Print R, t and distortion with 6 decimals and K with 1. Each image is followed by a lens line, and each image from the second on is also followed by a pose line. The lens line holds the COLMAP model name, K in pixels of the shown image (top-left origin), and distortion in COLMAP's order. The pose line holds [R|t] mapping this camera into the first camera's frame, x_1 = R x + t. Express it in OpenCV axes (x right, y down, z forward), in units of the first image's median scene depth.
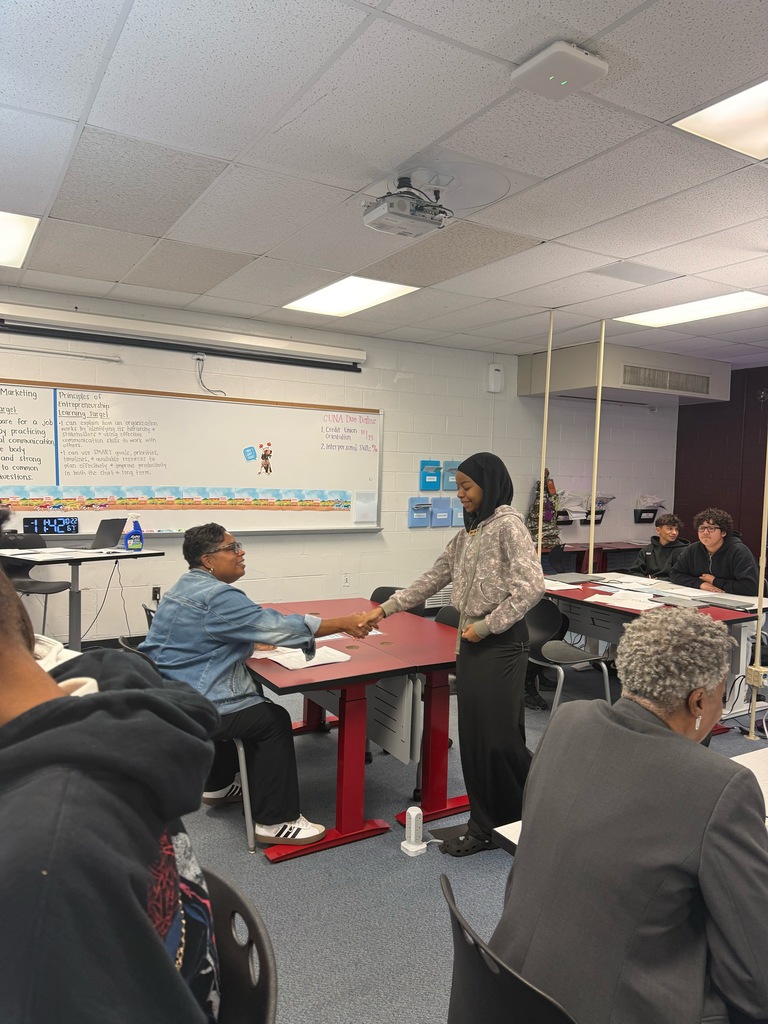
lens RADIAL K [[721.2, 0, 390.5], [0, 721.2, 513.1], [0, 0, 1]] dist [0.040283, -0.050256]
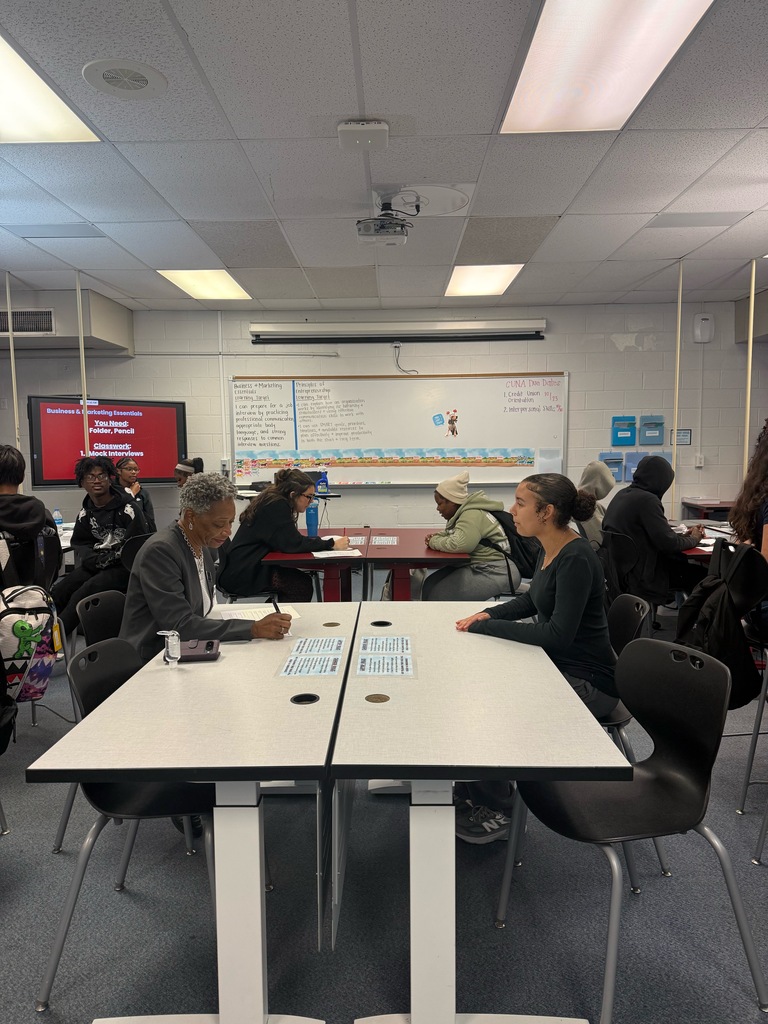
lens RADIAL K [[721.2, 0, 379.5], [0, 721.2, 516.2], [0, 0, 1]] dist [0.040283, -0.050256]
pose [[0.835796, 0.019521, -0.548693, 0.405837], [0.004829, 0.999068, 0.042901, 0.028355], [0.549019, -0.038506, 0.834922, -0.075740]]
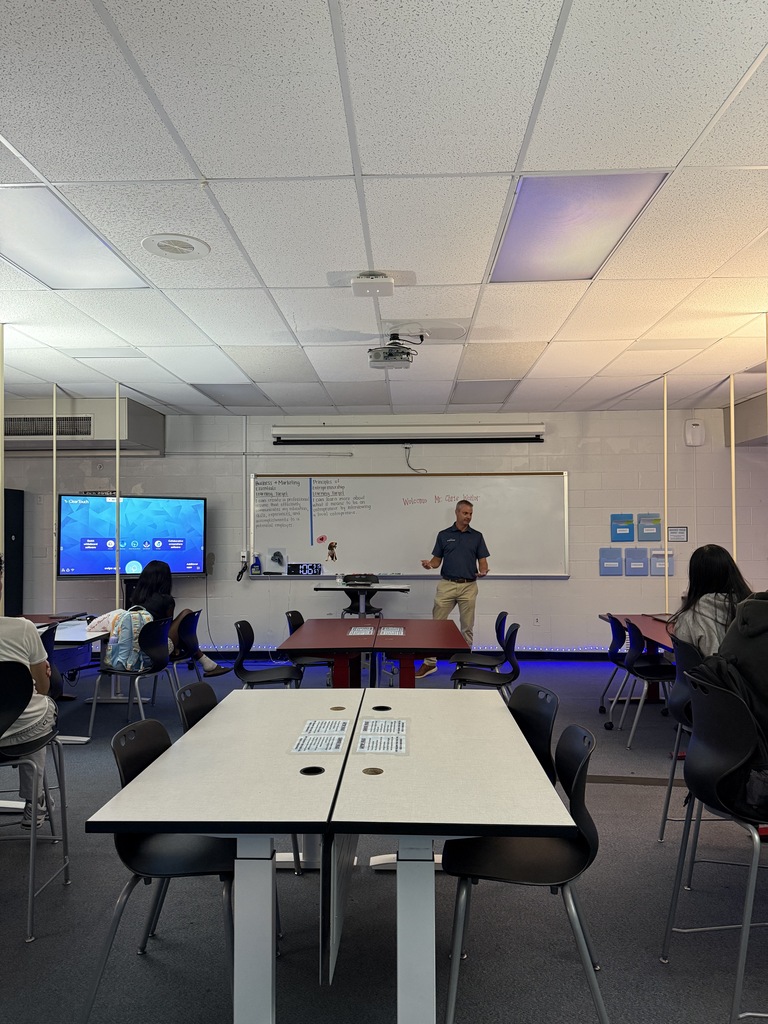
lens RADIAL K [[721.2, 0, 380.5], [0, 721.2, 520.7], [0, 0, 1]] dist [0.040283, -0.050256]
pose [[0.824368, -0.036594, -0.564871, 0.451367], [-0.003652, 0.997544, -0.069953, 0.018618], [0.566043, 0.059730, 0.822209, -0.127590]]
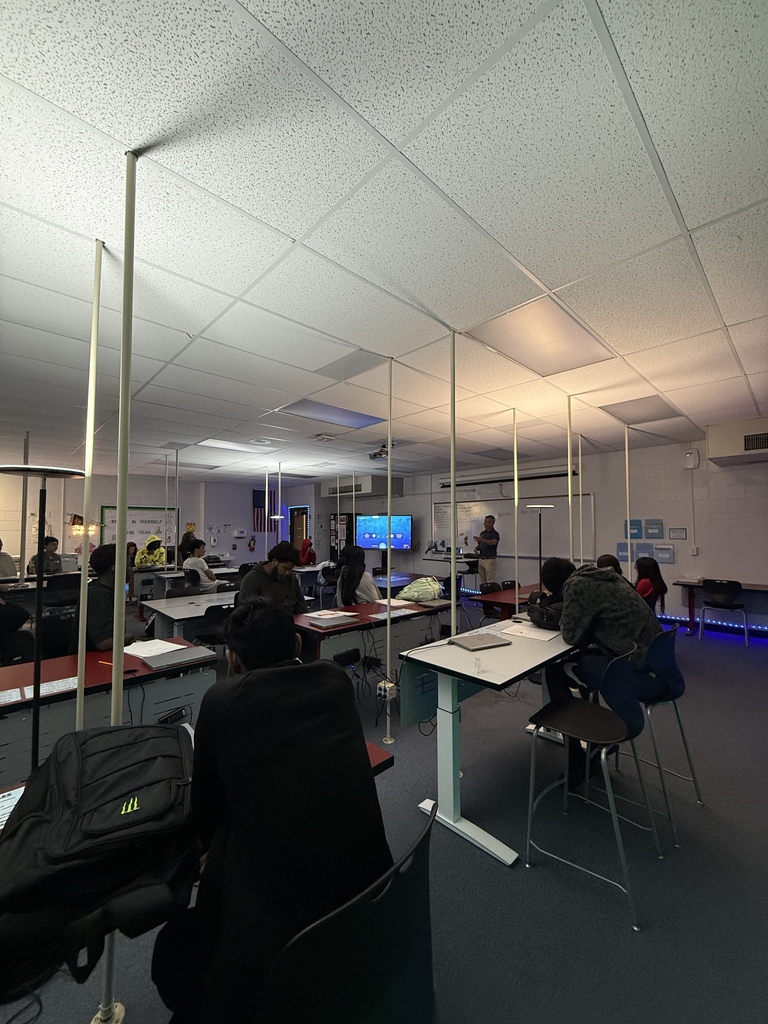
lens RADIAL K [[406.4, 0, 378.6], [0, 406.4, 511.0], [0, 0, 1]] dist [-0.000911, -0.000091]
pose [[0.207108, -0.064997, -0.976157, 0.993119], [-0.035598, 0.996629, -0.073913, -0.006089], [0.977670, 0.050057, 0.204096, 0.317534]]
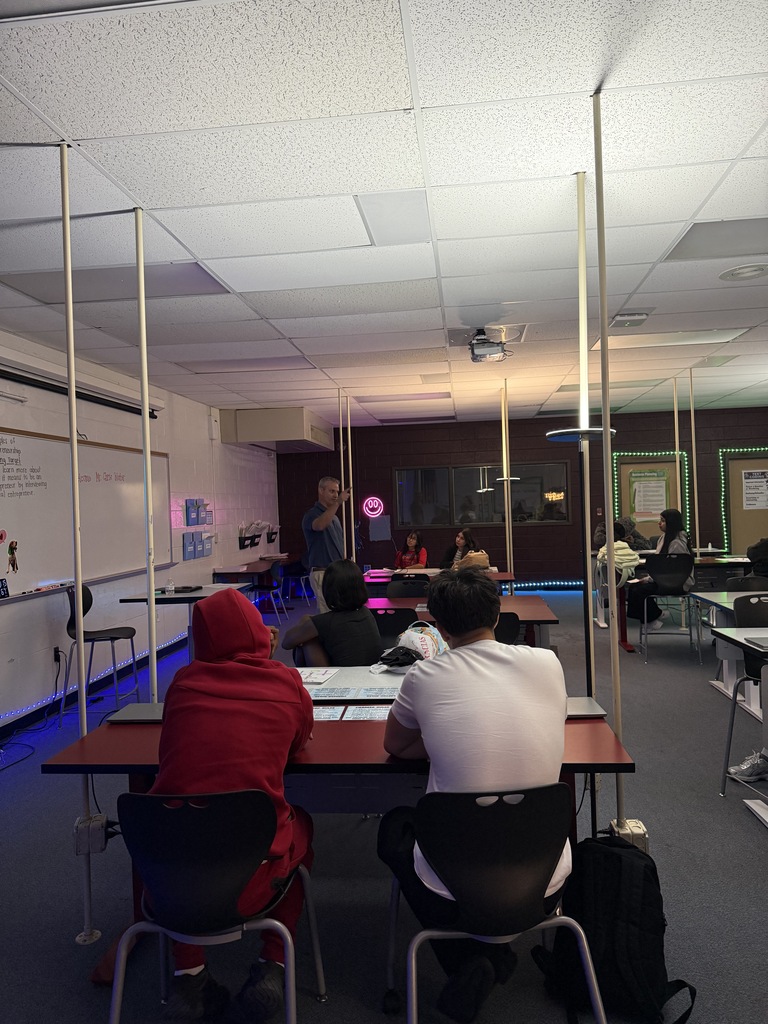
lens RADIAL K [[721.2, 0, 383.8], [0, 721.2, 505.7], [0, 0, 1]] dist [0.040283, -0.050256]
pose [[0.617586, -0.049692, 0.784932, -0.768731], [0.092133, 0.995702, -0.009455, -0.028880], [-0.781089, 0.078158, 0.619509, 0.094659]]
